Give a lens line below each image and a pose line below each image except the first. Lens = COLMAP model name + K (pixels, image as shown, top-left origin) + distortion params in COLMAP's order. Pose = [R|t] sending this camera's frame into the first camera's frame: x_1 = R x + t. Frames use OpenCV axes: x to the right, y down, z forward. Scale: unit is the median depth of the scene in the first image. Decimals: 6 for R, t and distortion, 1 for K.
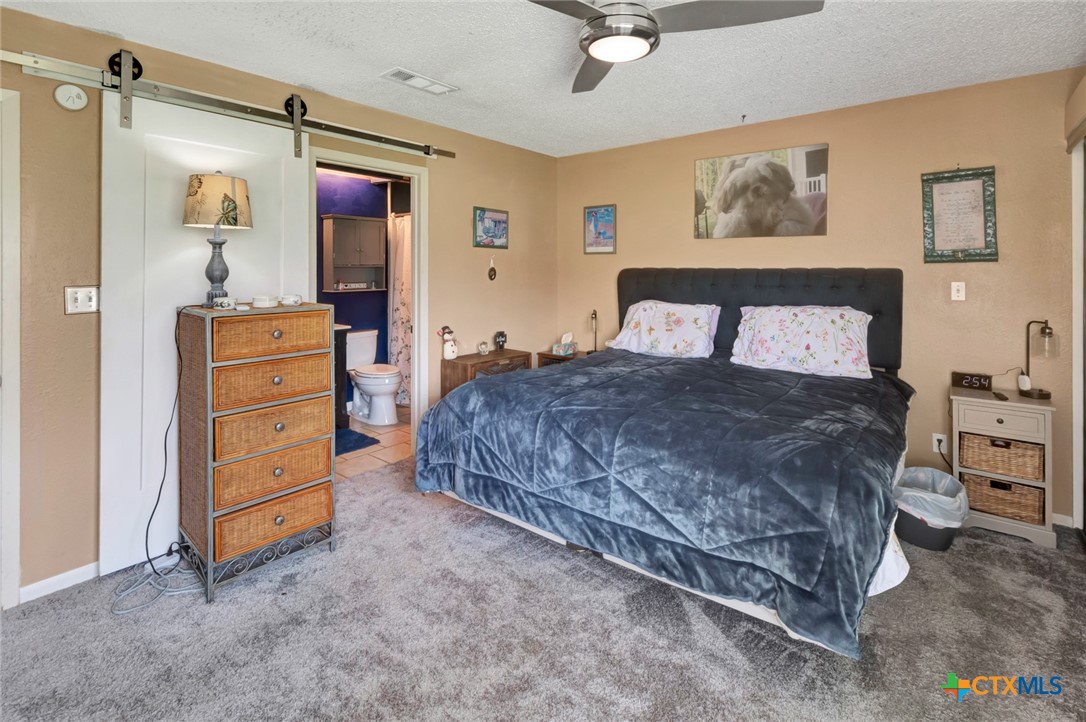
lens RADIAL K [[501.3, 0, 544.4], [0, 501.3, 316.4], [0, 0, 1]] dist [0.000748, 0.000012]
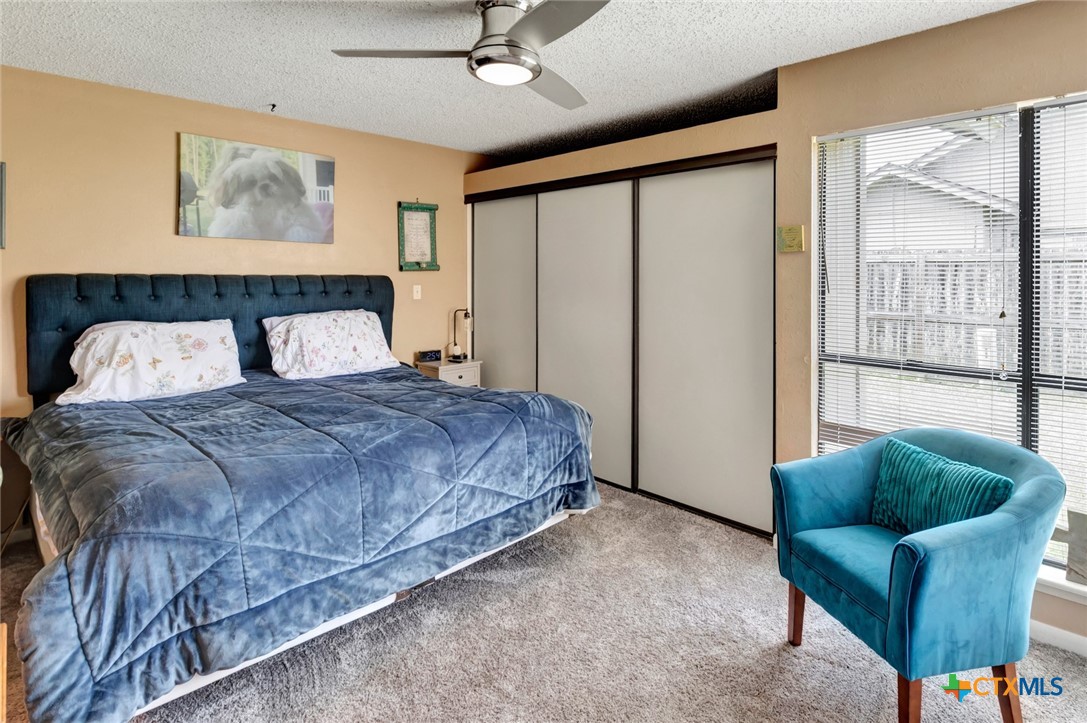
lens RADIAL K [[567.7, 0, 542.1], [0, 567.7, 339.6], [0, 0, 1]] dist [-0.000539, 0.000163]
pose [[0.118850, -0.109906, 0.986811, -0.570744], [0.090509, 0.990916, 0.099462, -0.039076], [-0.988778, 0.077494, 0.127718, 0.409605]]
